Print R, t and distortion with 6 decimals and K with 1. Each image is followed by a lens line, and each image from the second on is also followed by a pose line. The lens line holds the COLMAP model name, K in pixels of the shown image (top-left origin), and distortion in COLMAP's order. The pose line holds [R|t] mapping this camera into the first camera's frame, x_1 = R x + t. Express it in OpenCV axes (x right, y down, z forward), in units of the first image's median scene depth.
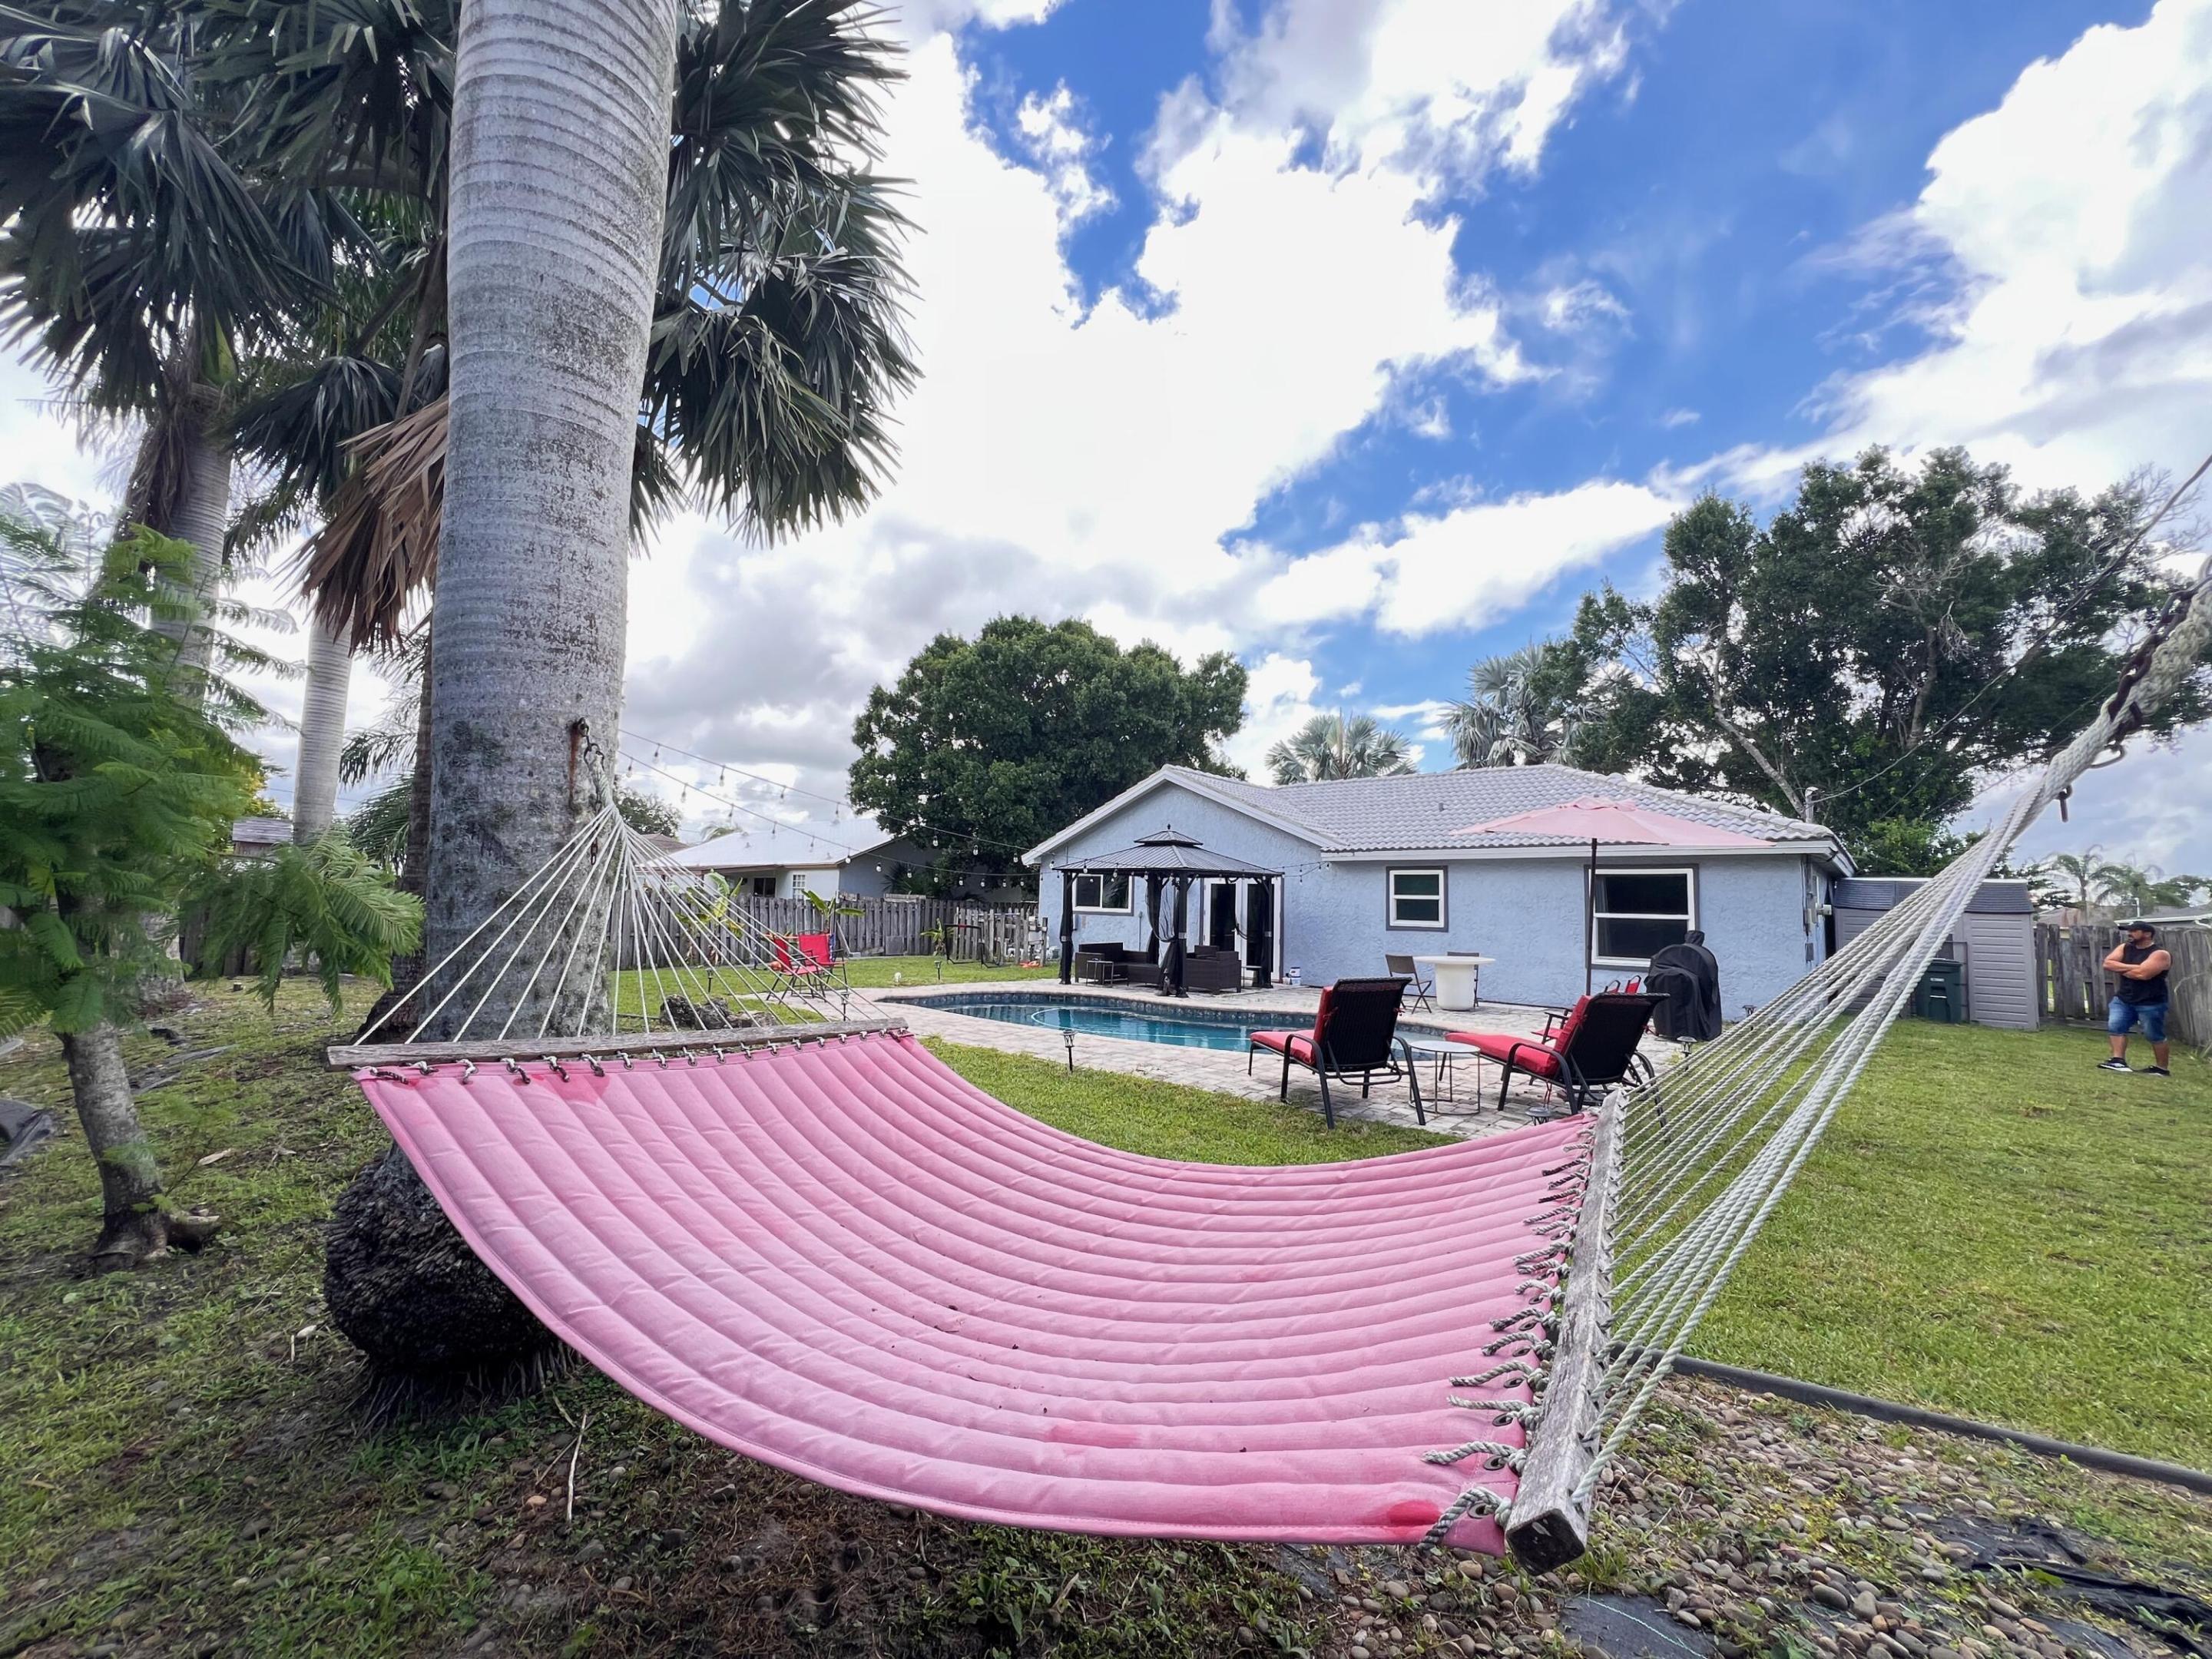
lens RADIAL K [[893.3, 0, 1106.2], [0, 893.3, 828.0], [0, 0, 1]] dist [-0.002752, -0.000007]
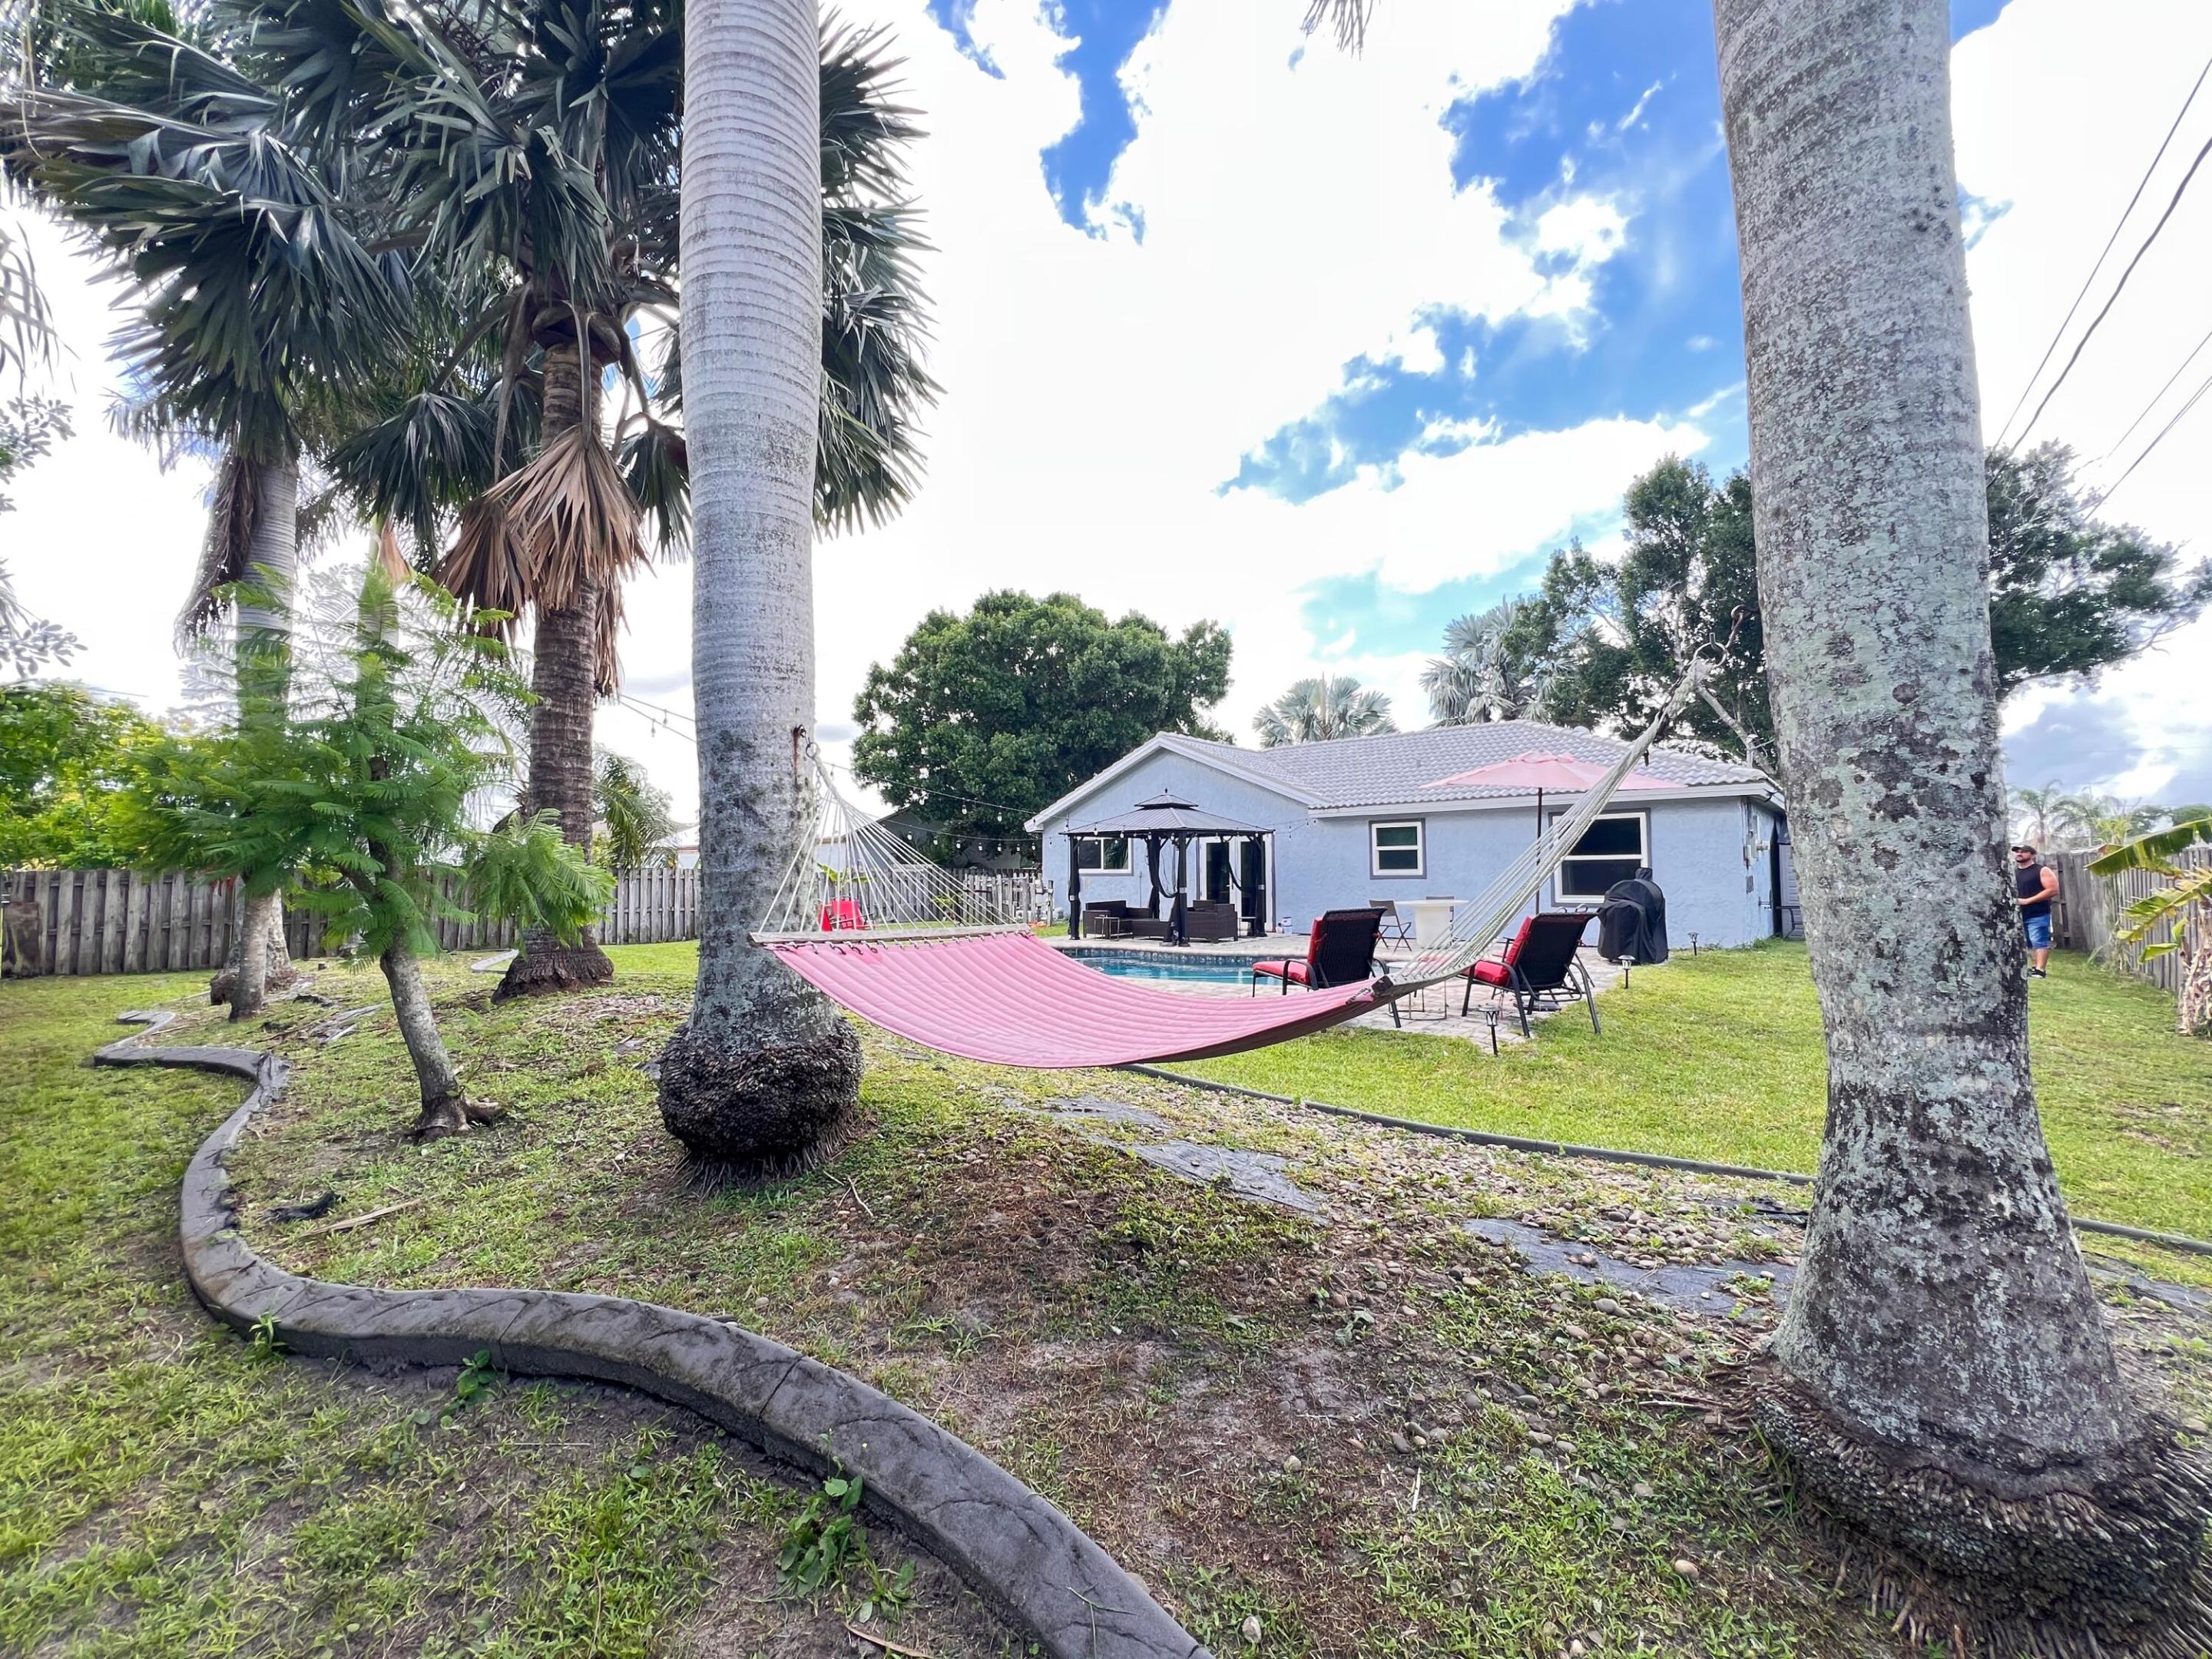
lens RADIAL K [[893.3, 0, 1104.2], [0, 893.3, 828.2], [0, 0, 1]] dist [-0.002752, -0.000007]
pose [[0.999347, -0.033877, 0.012535, -0.017320], [0.033391, 0.998751, 0.037167, 0.000986], [-0.013779, -0.036725, 0.999230, -0.065876]]
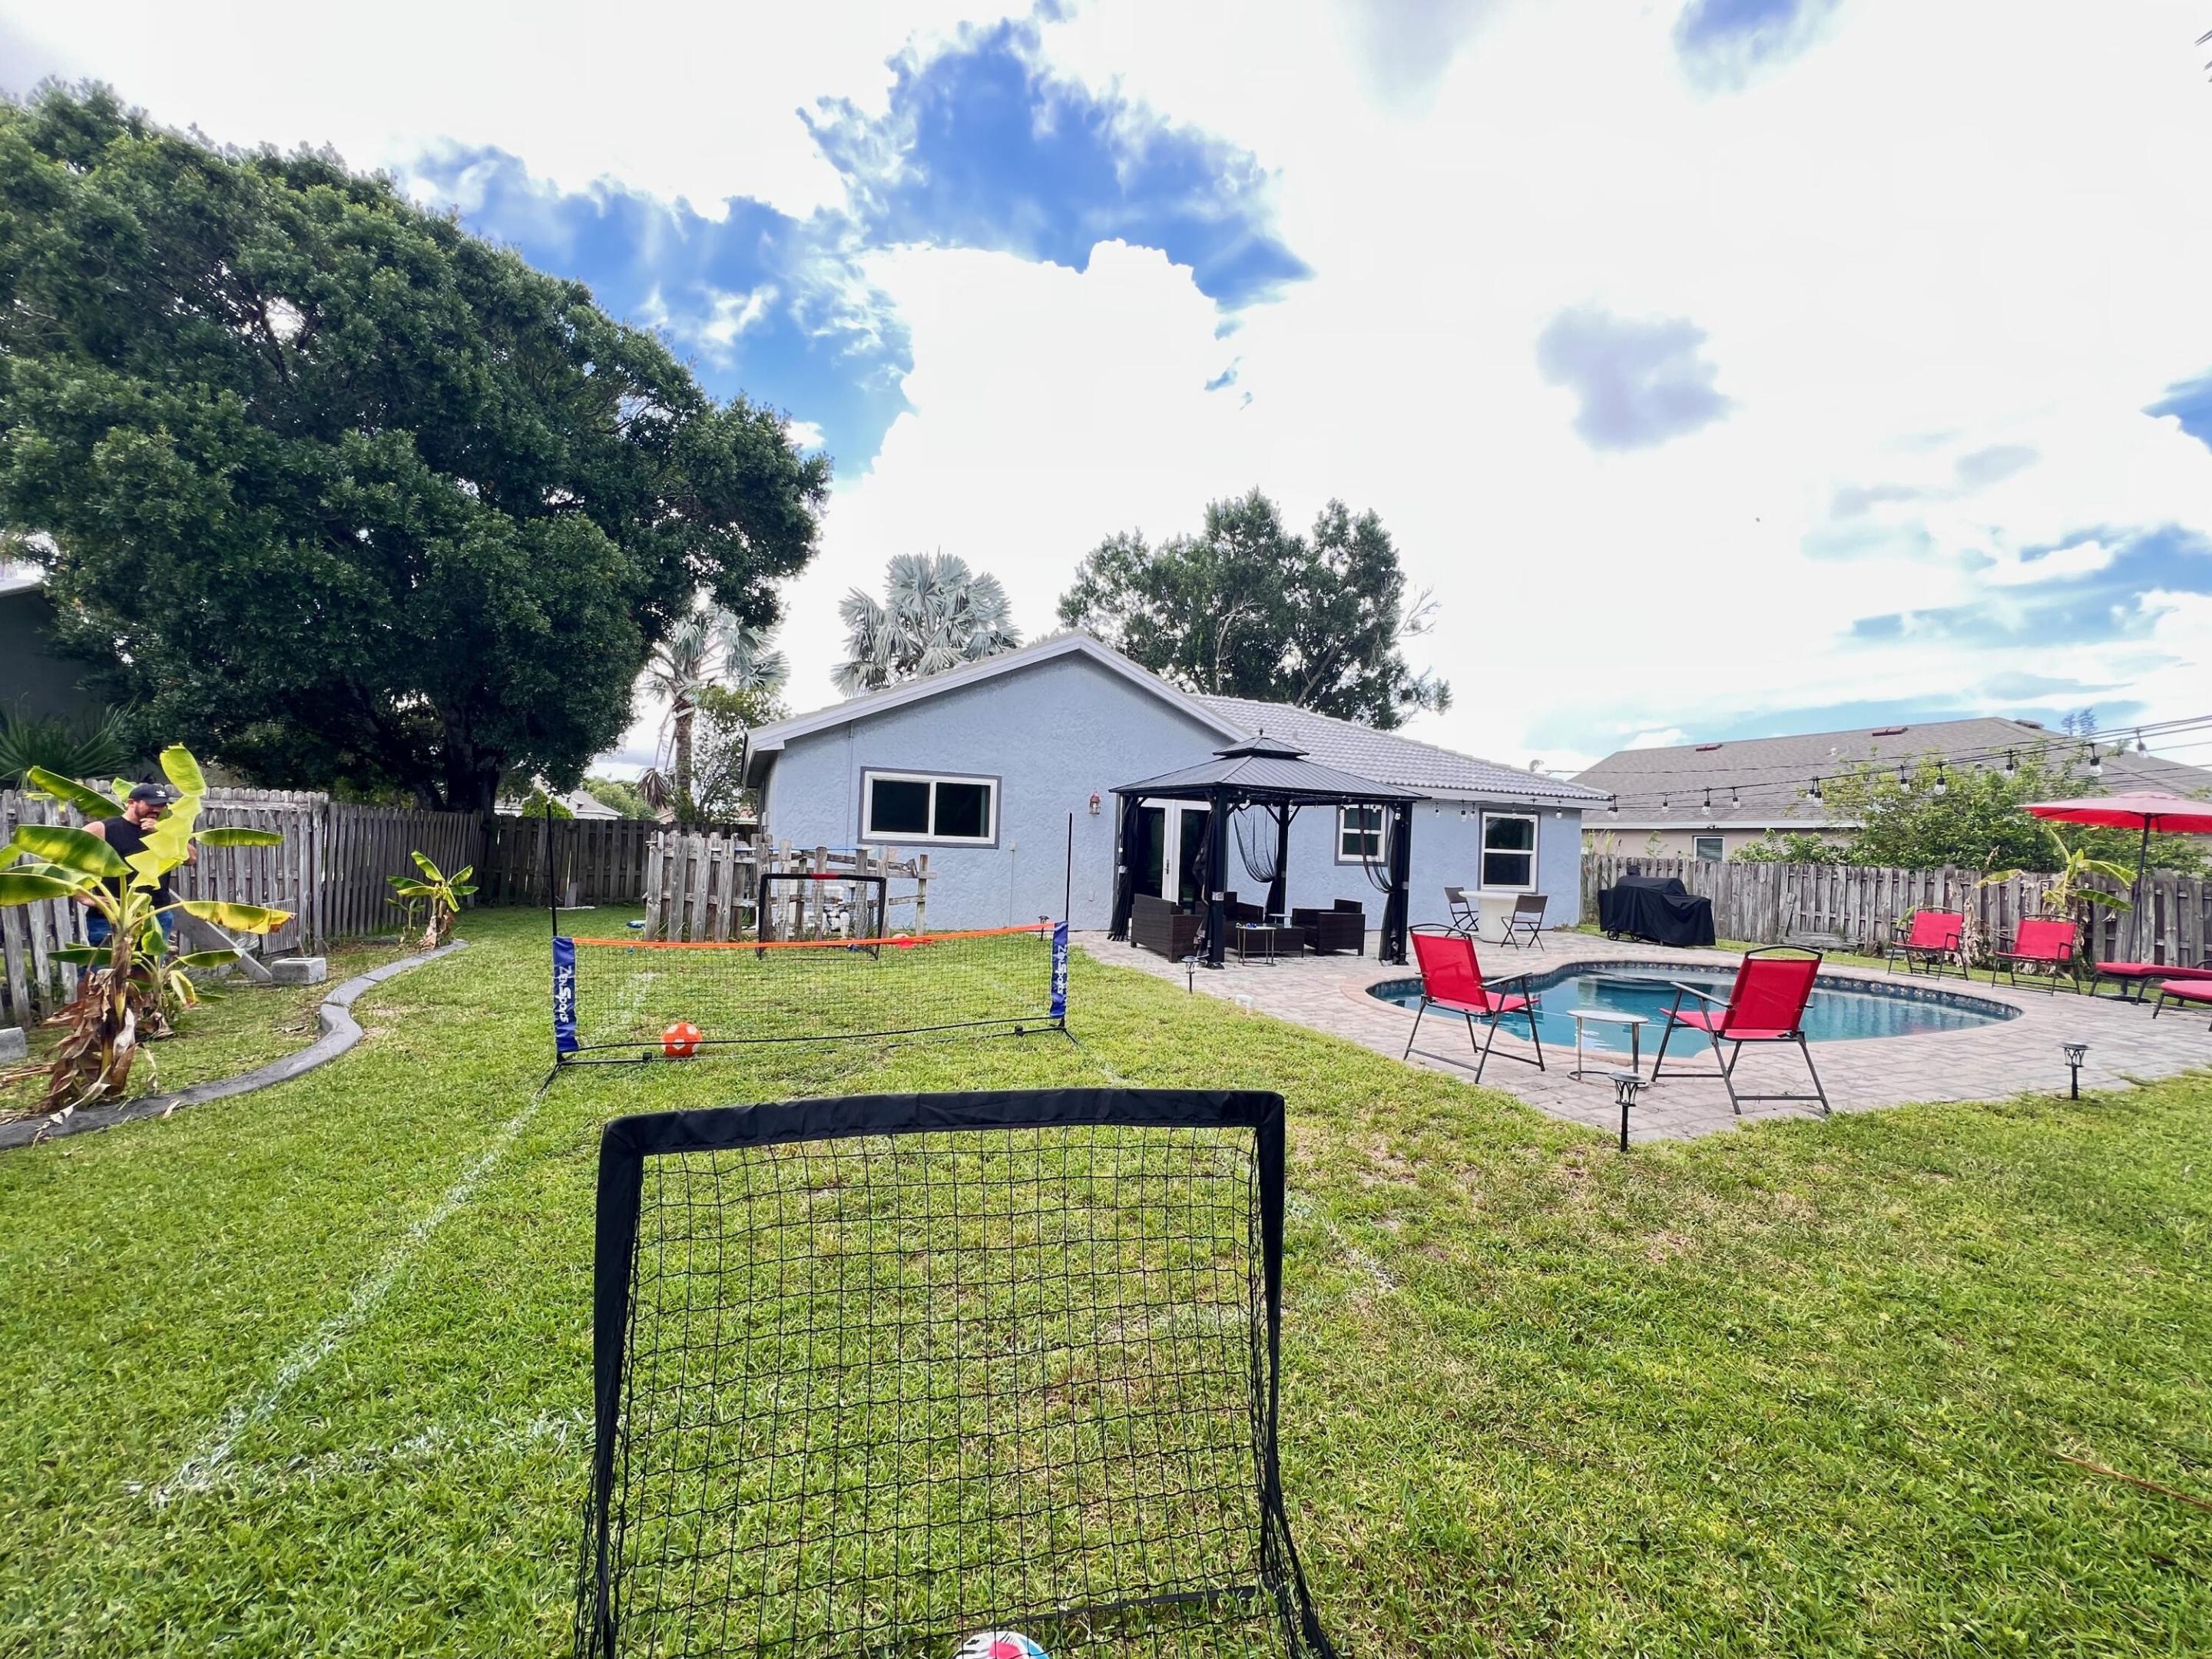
lens RADIAL K [[893.3, 0, 1106.2], [0, 893.3, 825.5], [0, 0, 1]] dist [-0.002752, -0.000007]
pose [[0.322449, -0.003630, 0.946580, -0.623362], [-0.112454, 0.992764, 0.042114, 0.054605], [-0.939883, -0.120026, 0.319708, 0.860896]]
